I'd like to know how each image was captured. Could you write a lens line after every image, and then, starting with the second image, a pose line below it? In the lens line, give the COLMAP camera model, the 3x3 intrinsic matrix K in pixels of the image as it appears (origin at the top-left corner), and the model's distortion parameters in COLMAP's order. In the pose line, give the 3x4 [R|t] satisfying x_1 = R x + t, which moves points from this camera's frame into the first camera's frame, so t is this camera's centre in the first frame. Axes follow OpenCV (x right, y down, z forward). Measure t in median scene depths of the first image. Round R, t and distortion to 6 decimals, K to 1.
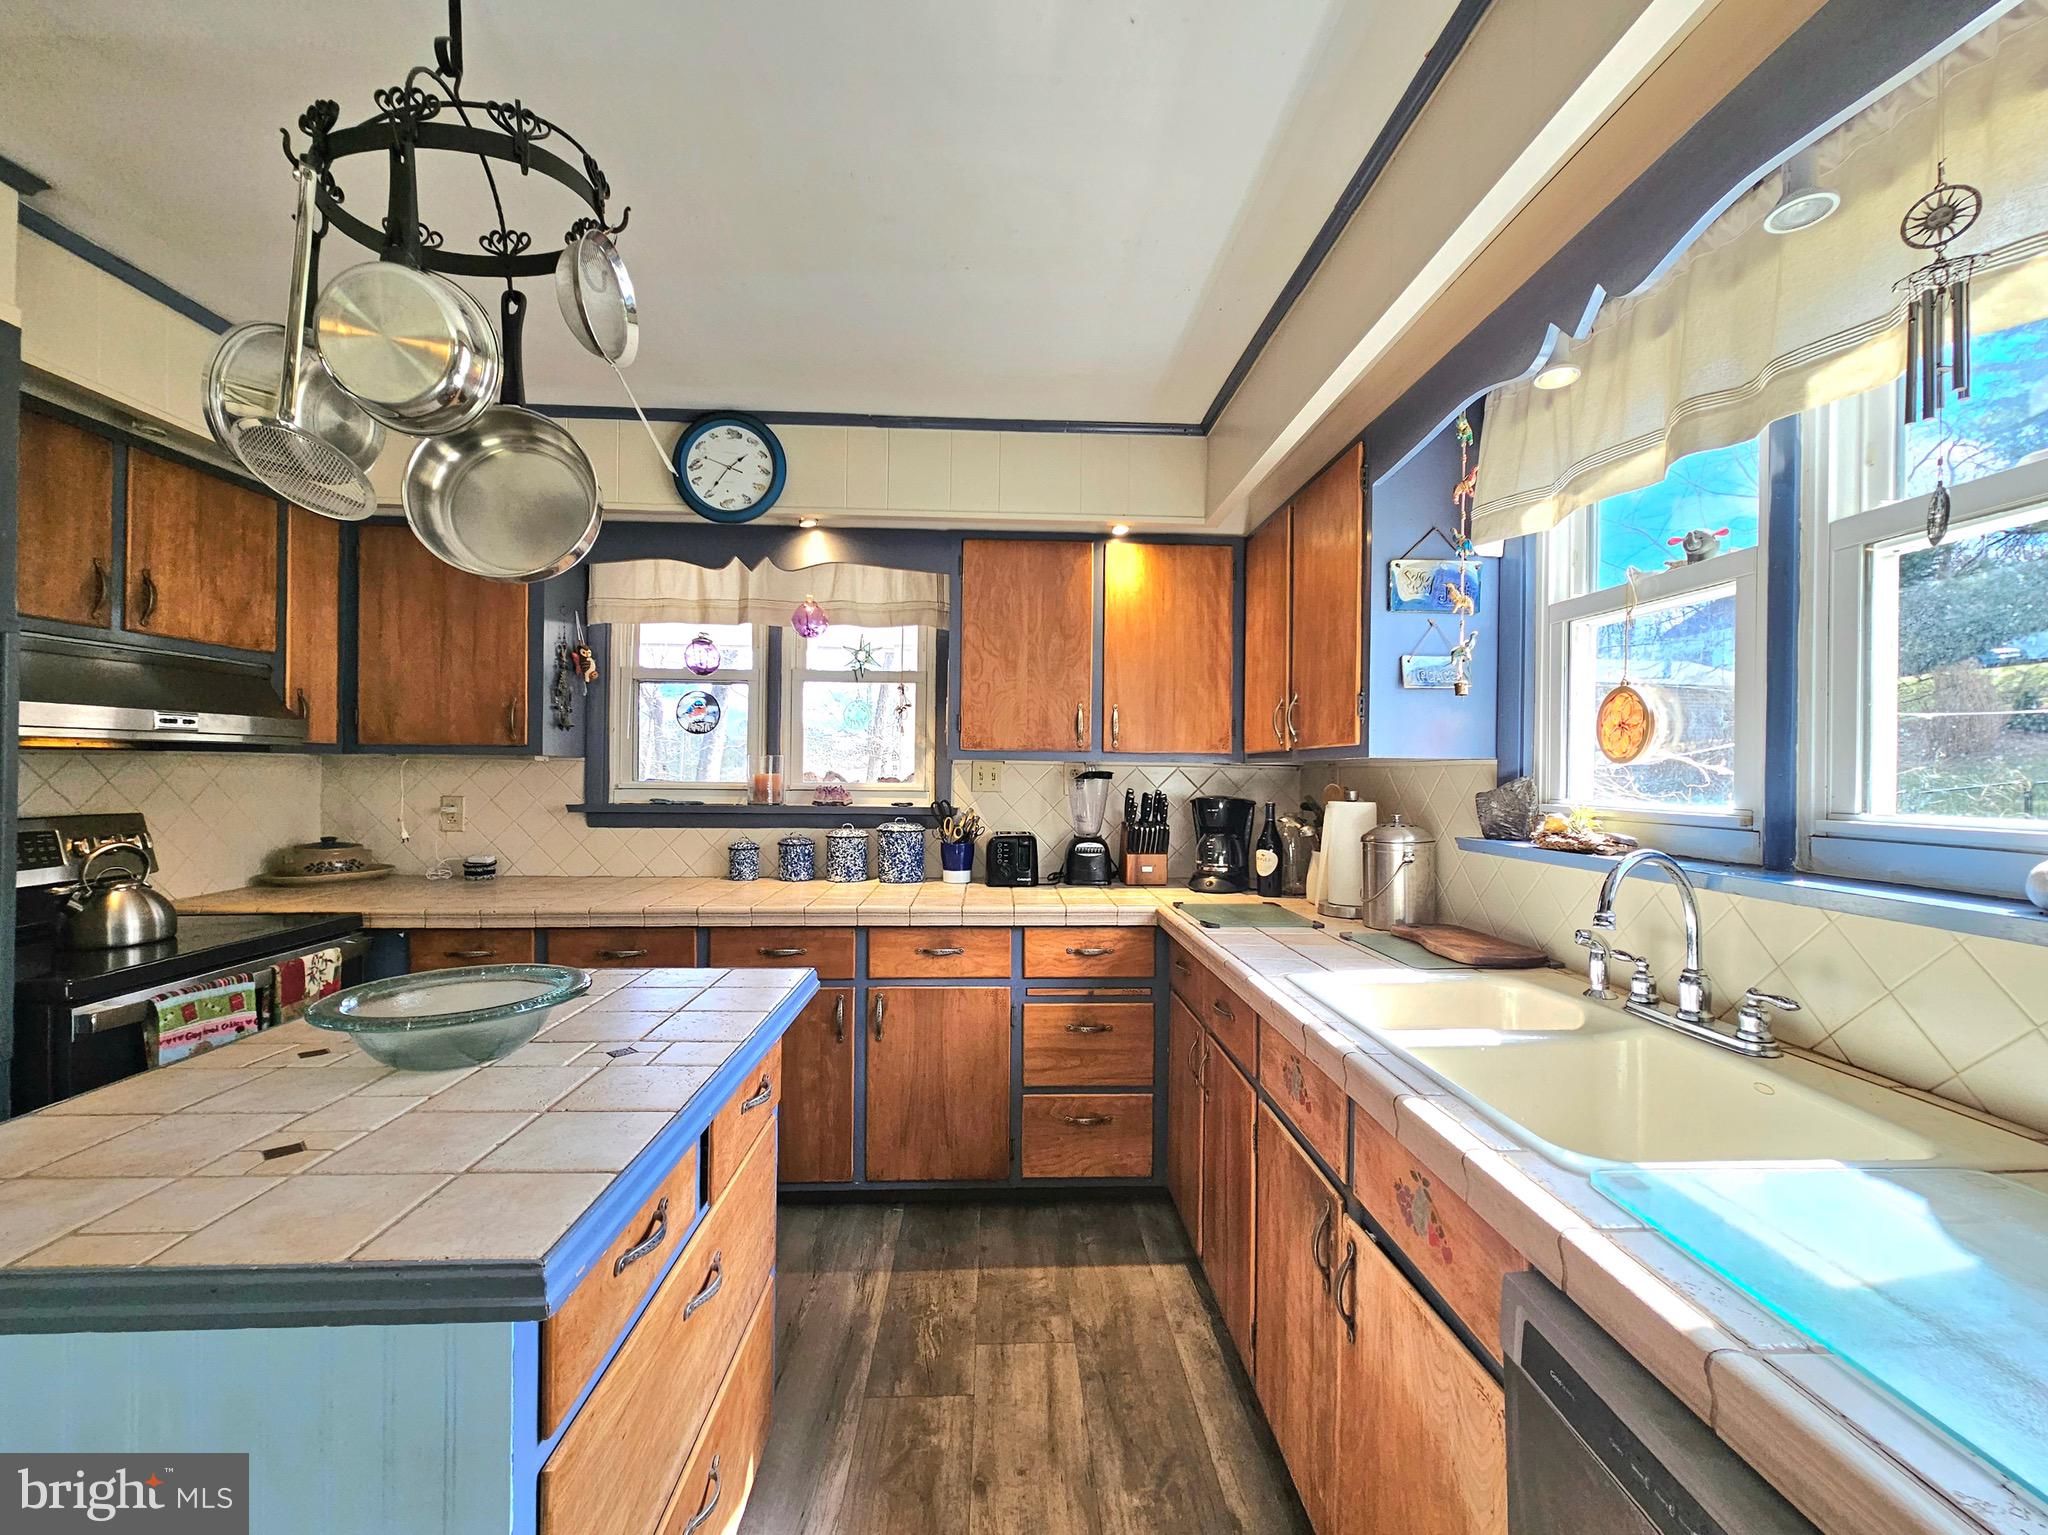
lens RADIAL K [[834.8, 0, 1023.9], [0, 834.8, 769.0], [0, 0, 1]] dist [0.002798, -0.001381]
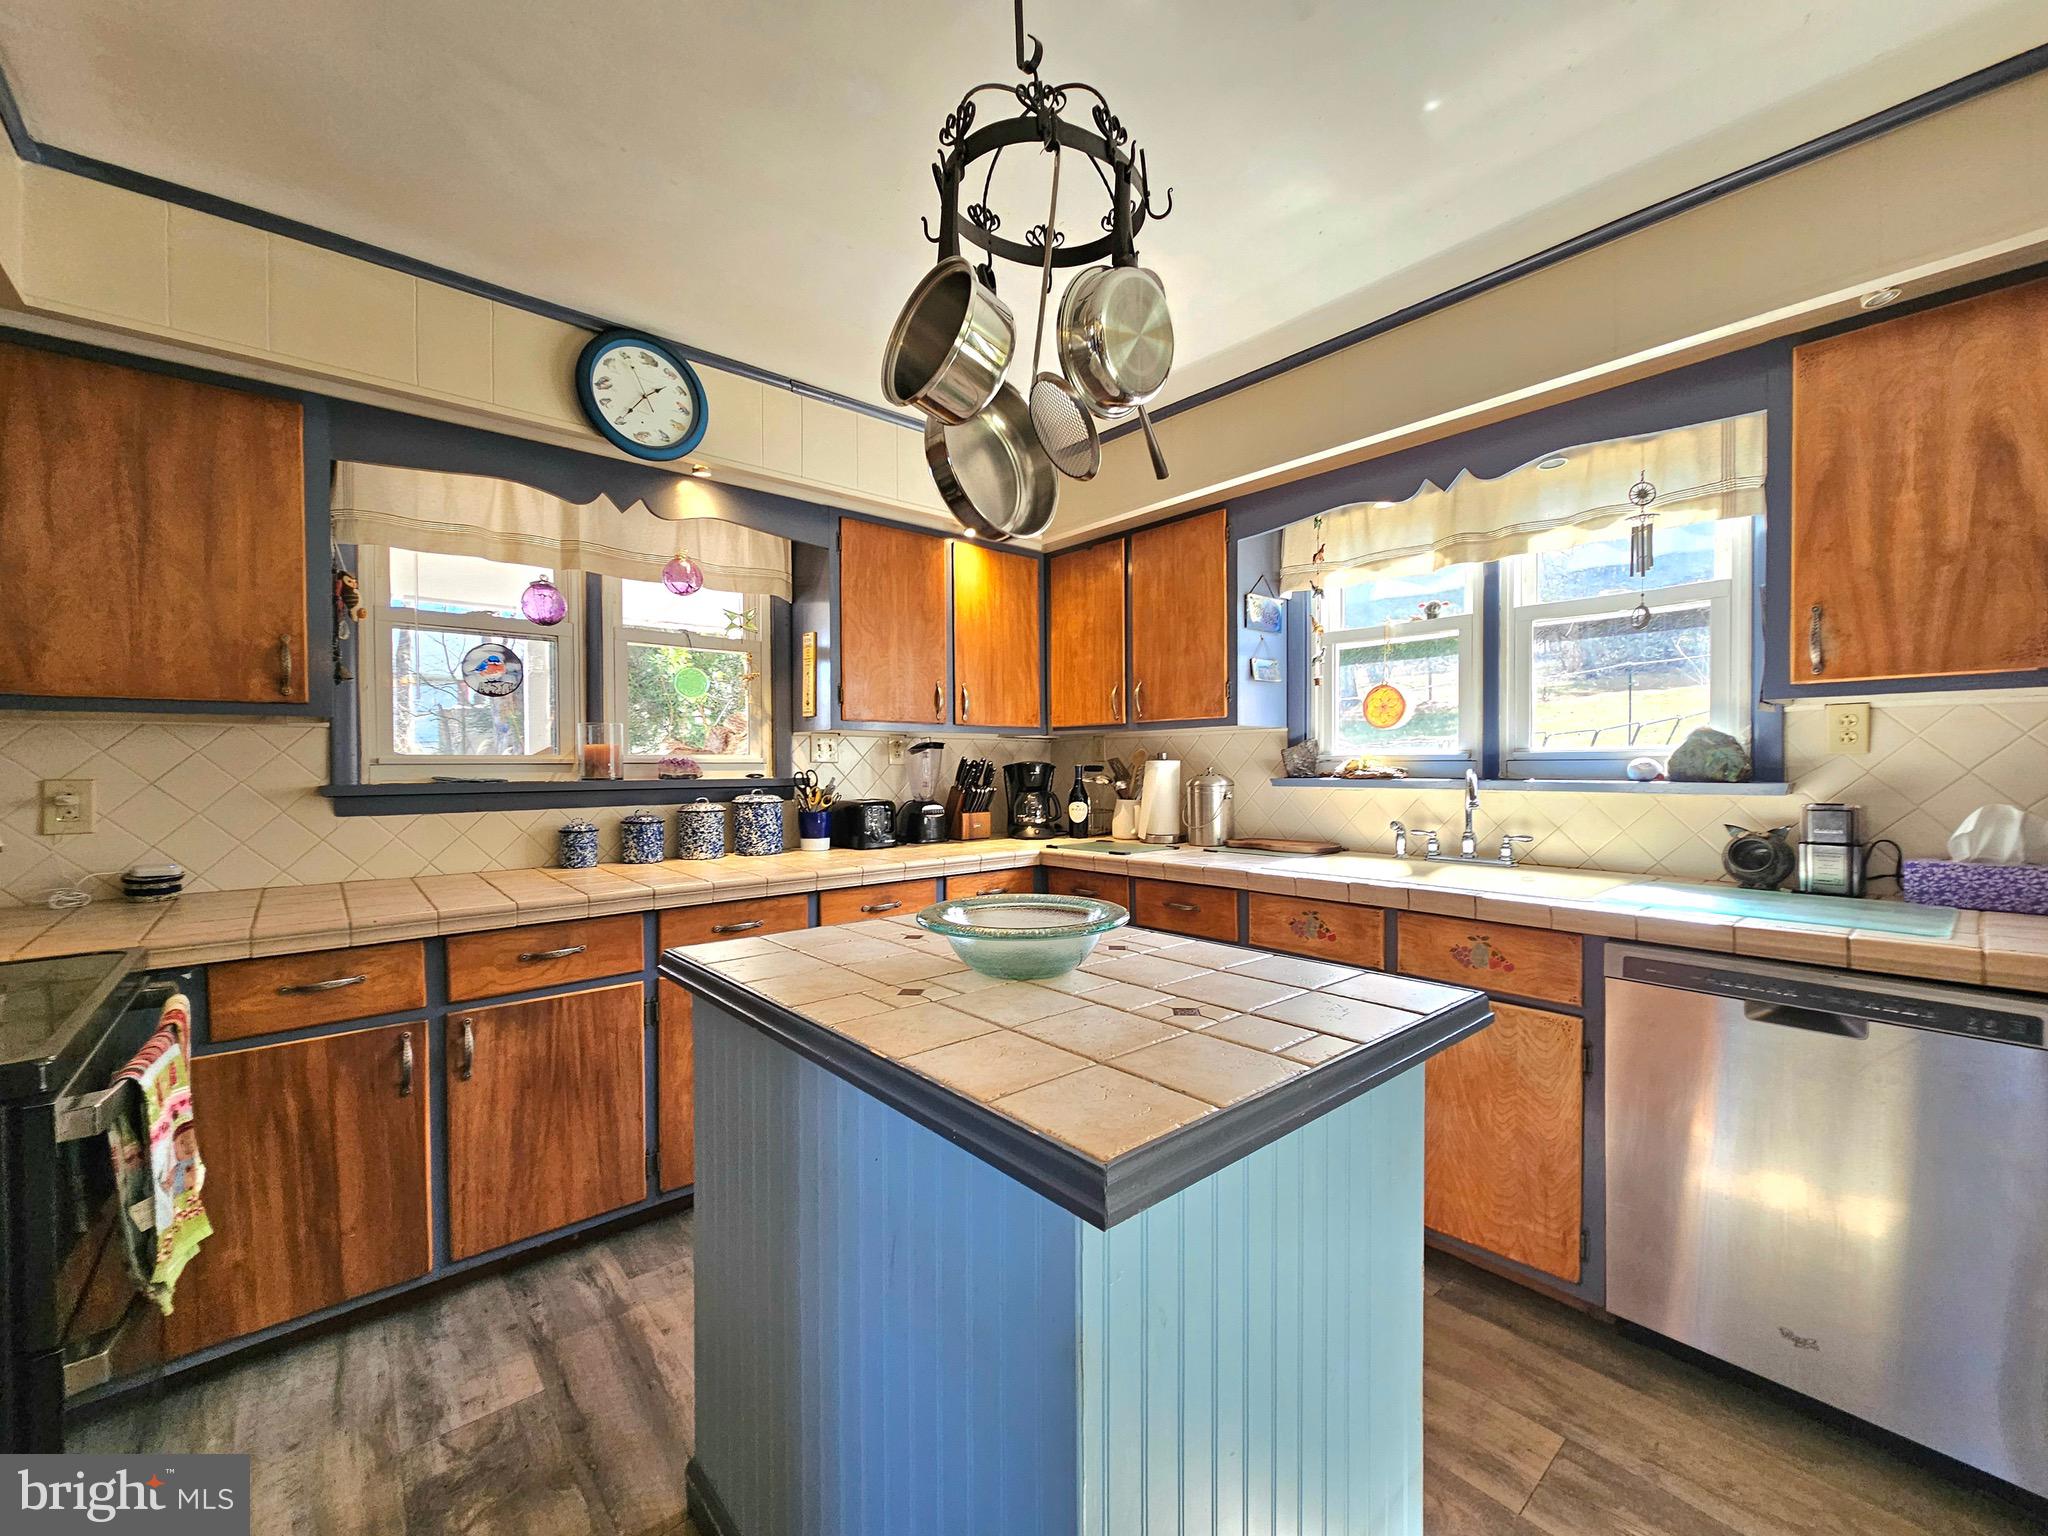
lens RADIAL K [[834.8, 0, 979.1], [0, 834.8, 775.5], [0, 0, 1]] dist [0.002798, -0.001381]
pose [[0.795297, -0.021578, 0.605836, -0.573514], [0.010473, 0.999706, 0.021859, 0.025190], [-0.606130, -0.011039, 0.795289, 0.067032]]
